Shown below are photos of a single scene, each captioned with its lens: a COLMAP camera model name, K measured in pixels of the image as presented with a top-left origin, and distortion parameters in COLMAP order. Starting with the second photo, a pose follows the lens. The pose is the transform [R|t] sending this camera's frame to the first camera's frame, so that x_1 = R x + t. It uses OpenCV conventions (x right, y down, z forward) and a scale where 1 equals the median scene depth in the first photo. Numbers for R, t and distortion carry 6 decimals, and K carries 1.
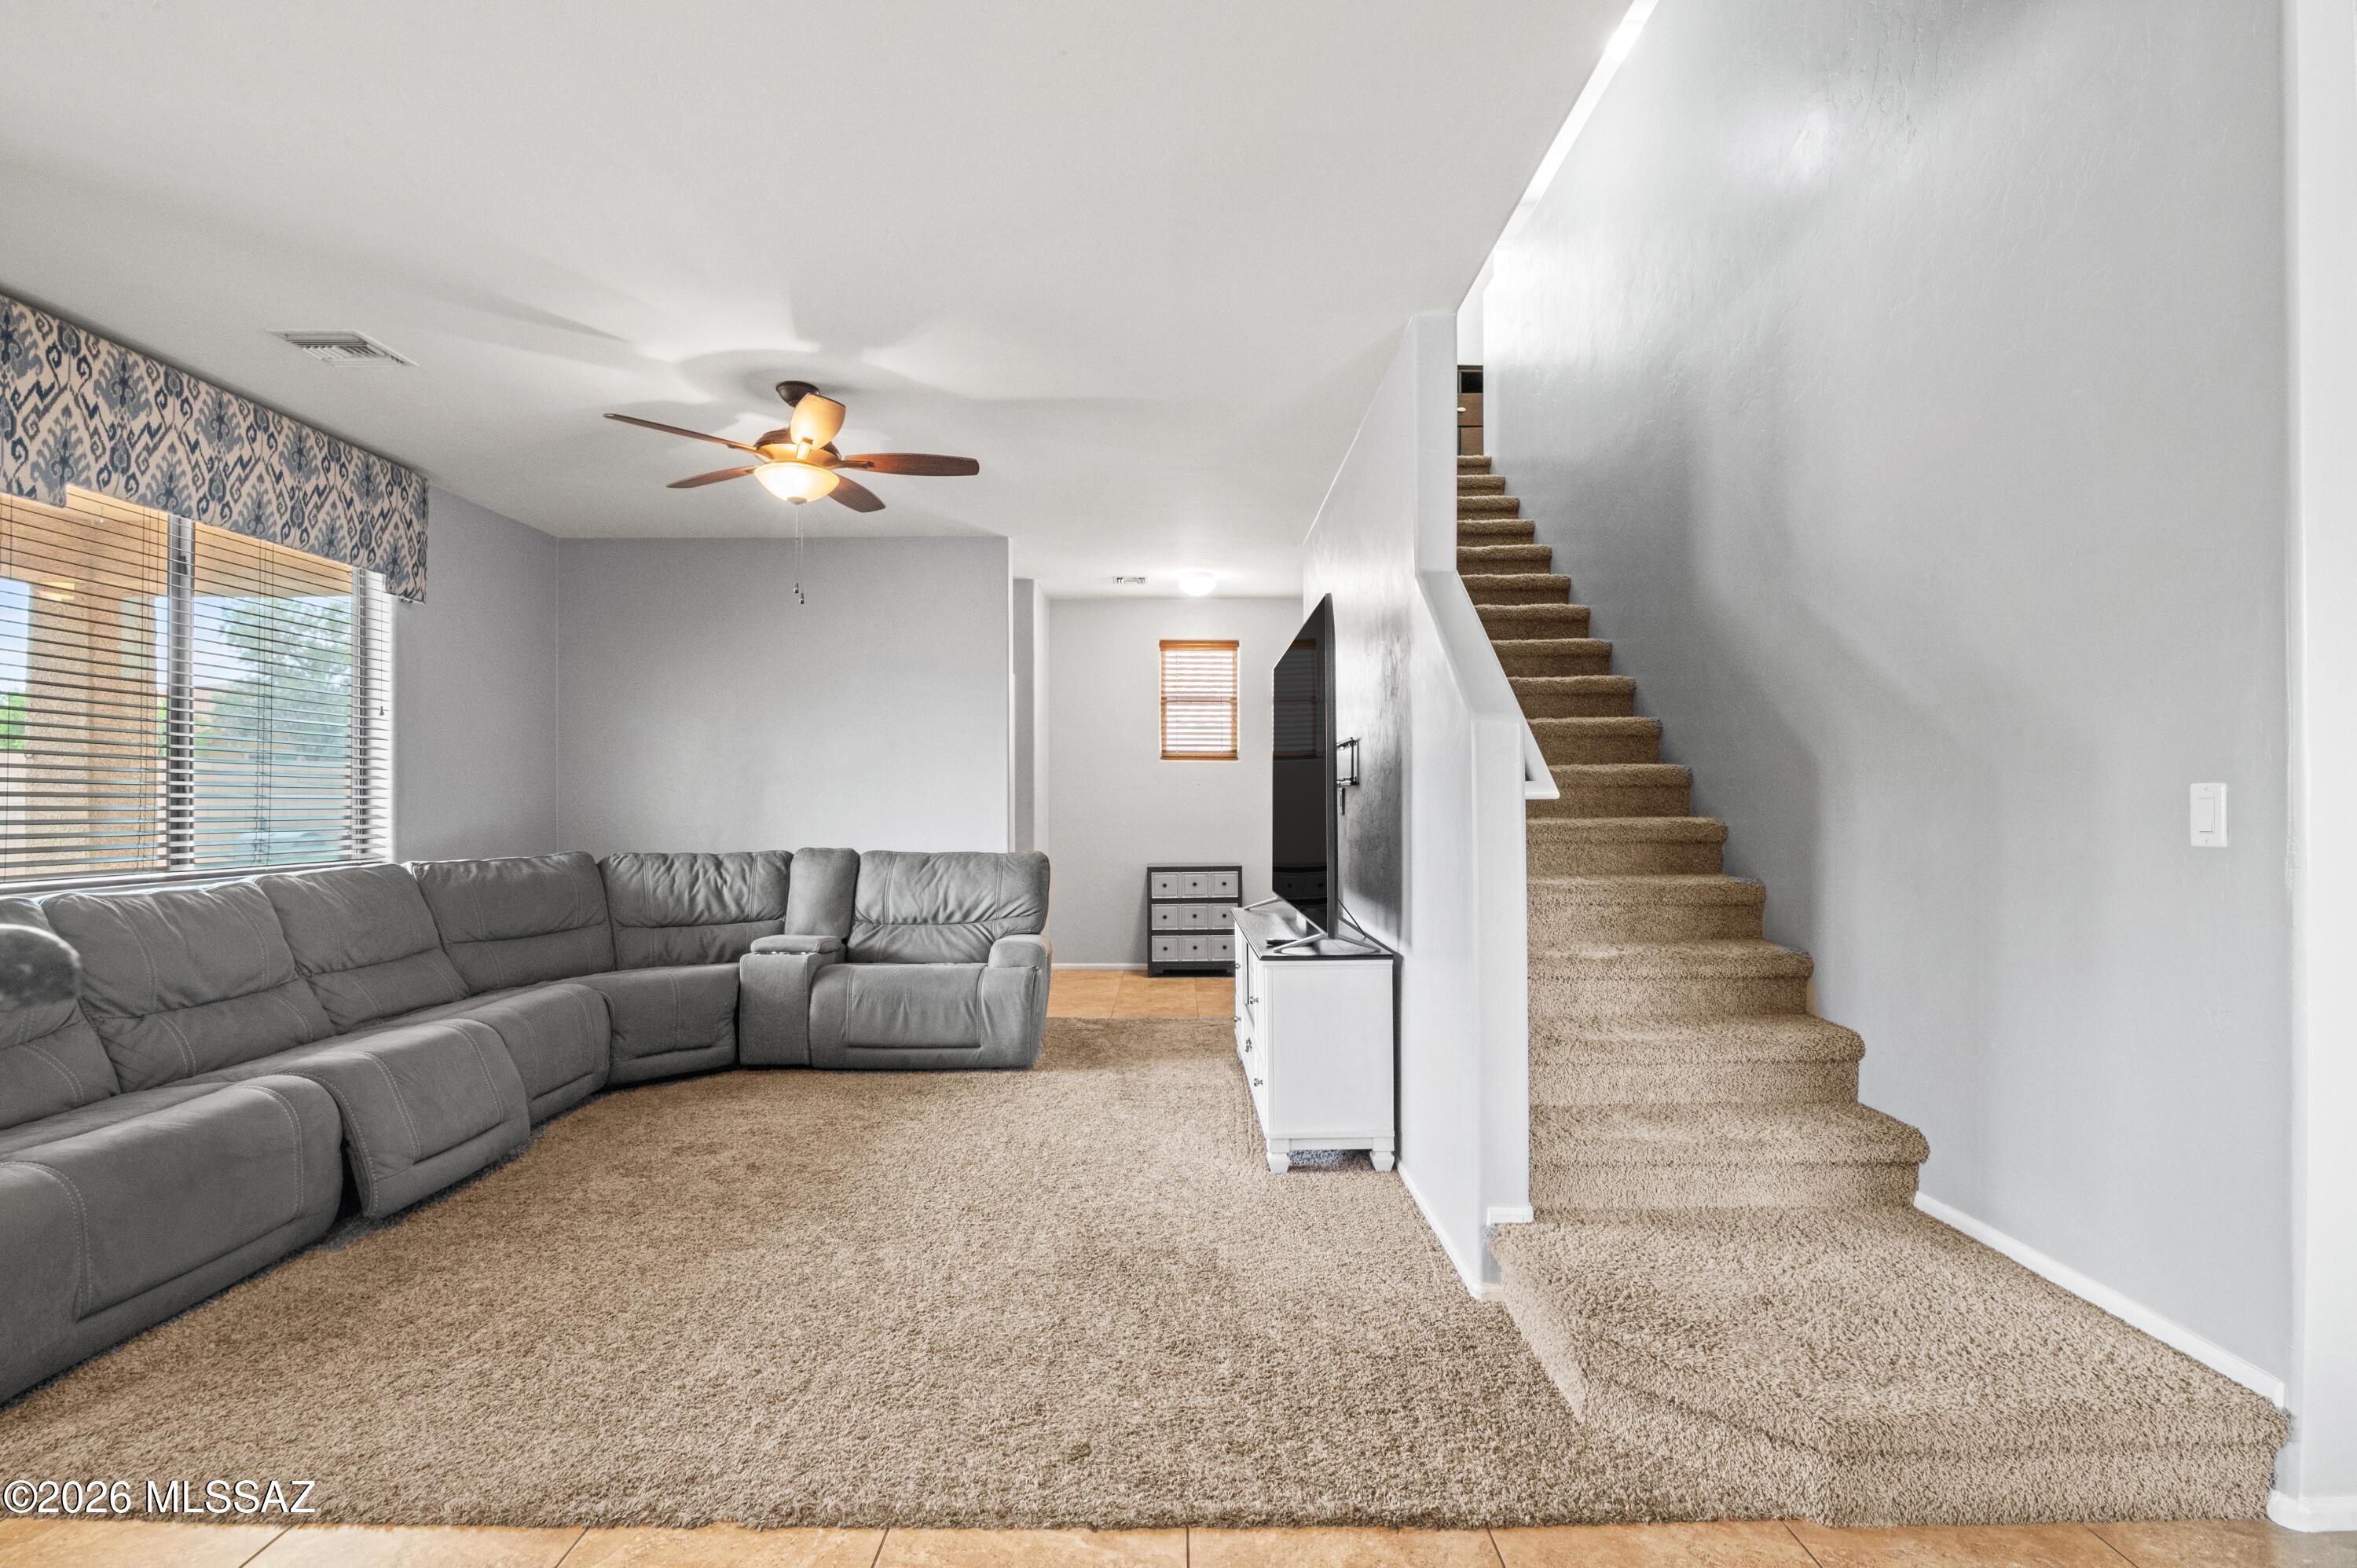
lens RADIAL K [[1093.0, 0, 1182.2], [0, 1093.0, 803.0], [0, 0, 1]] dist [-0.018895, 0.001139]
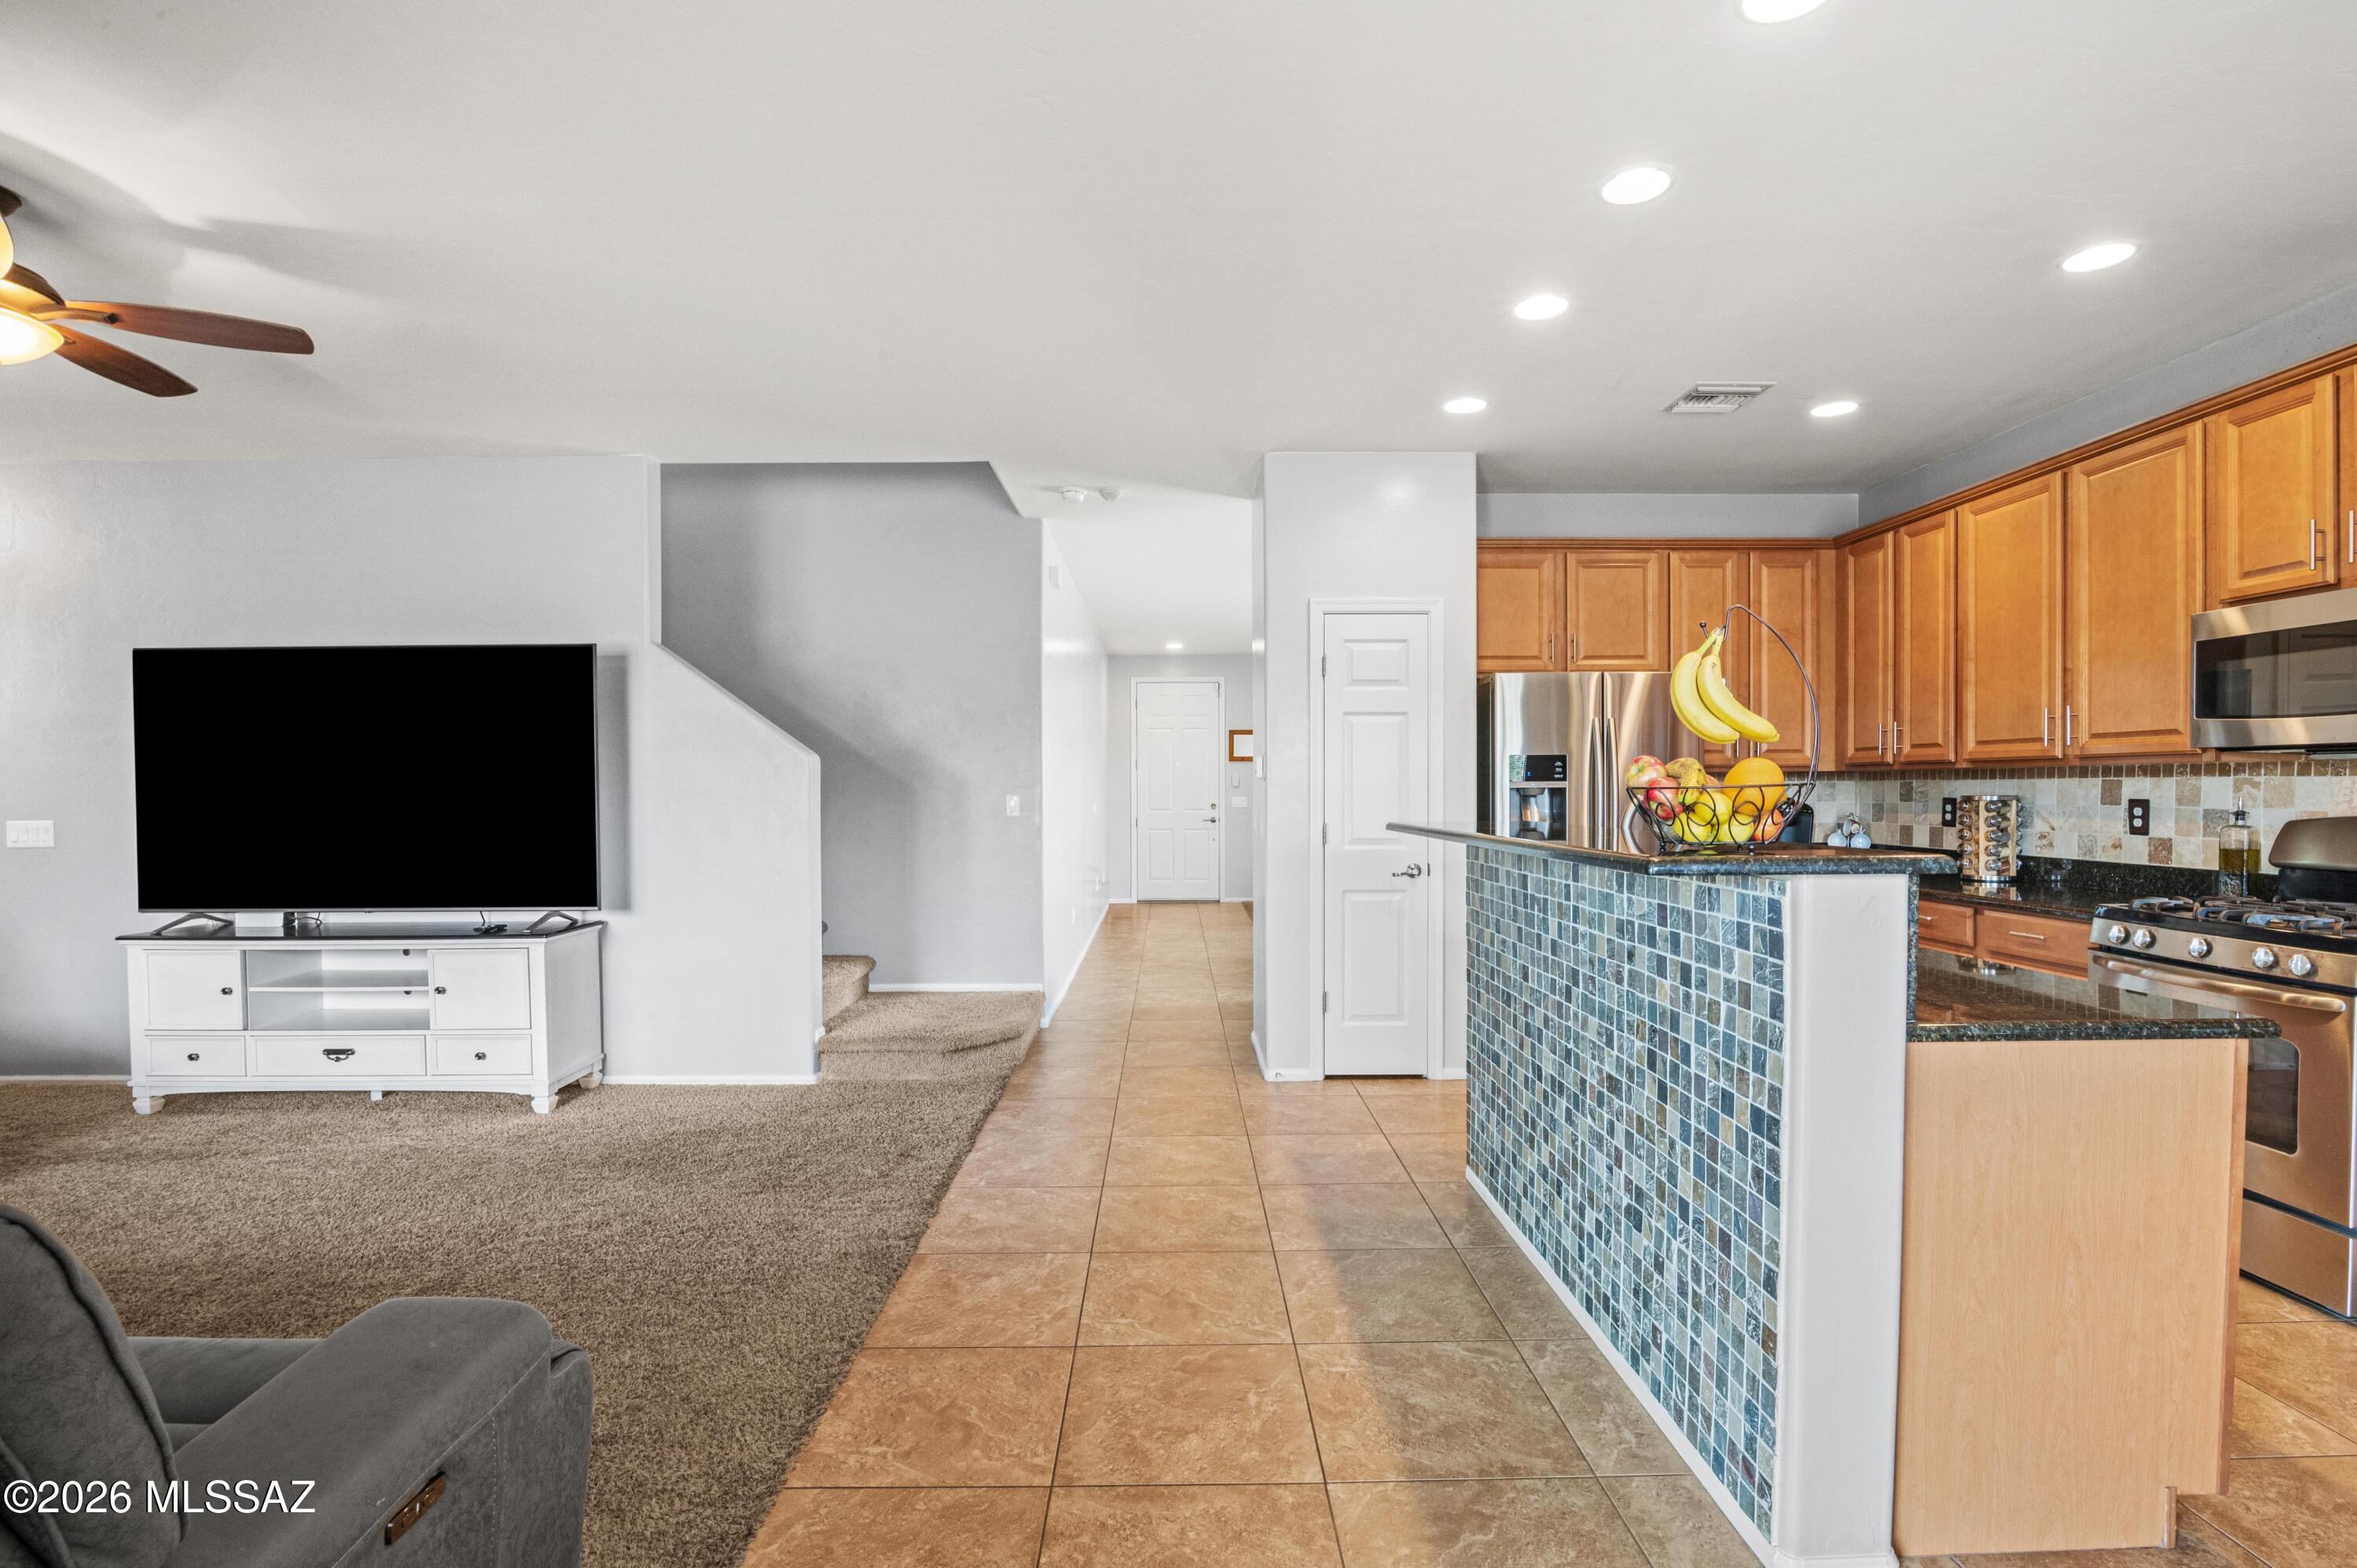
lens RADIAL K [[1079.8, 0, 1186.4], [0, 1079.8, 809.0], [0, 0, 1]] dist [-0.019777, 0.000400]
pose [[-0.009603, -0.016261, 0.999822, -0.810393], [0.001879, 0.999866, 0.016279, -0.012213], [-0.999952, 0.002035, -0.009571, 0.221262]]
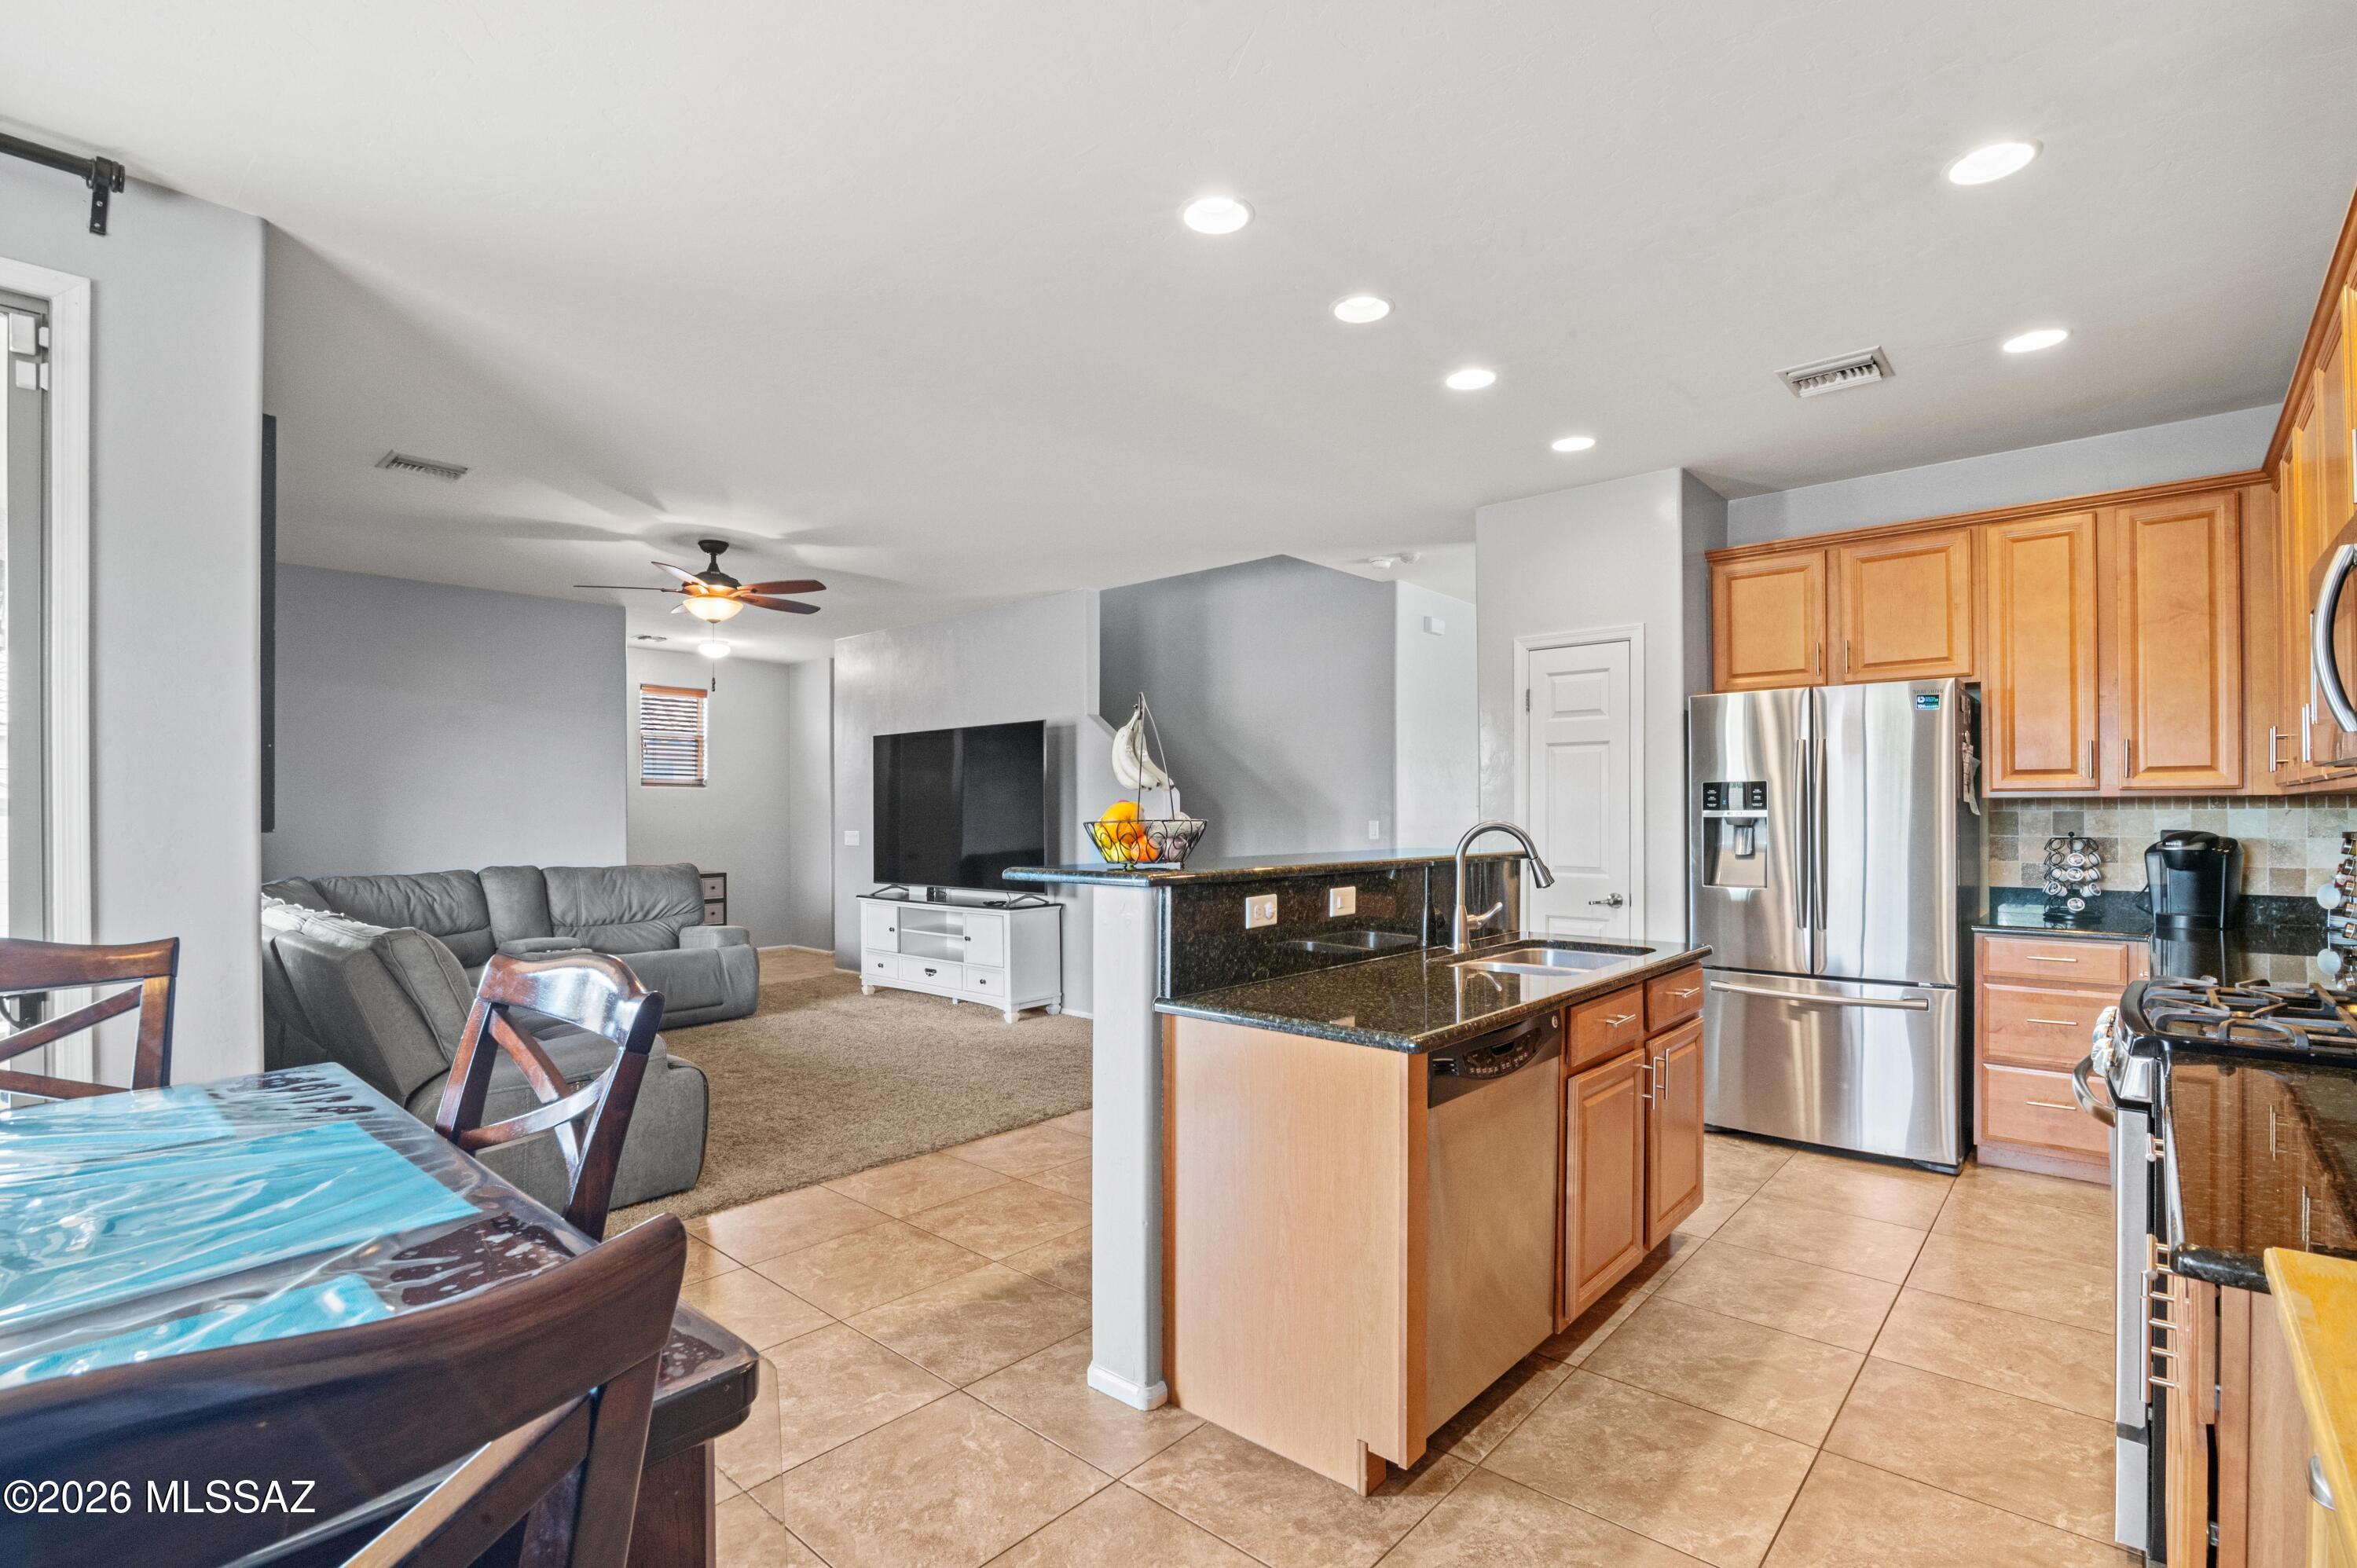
lens RADIAL K [[1088.9, 0, 1189.2], [0, 1088.9, 811.8], [0, 0, 1]] dist [-0.016702, -0.000040]
pose [[0.665495, 0.001321, 0.746401, -0.817001], [-0.000954, 0.999999, -0.000919, -0.018357], [-0.746402, -0.000101, 0.665495, -0.350928]]
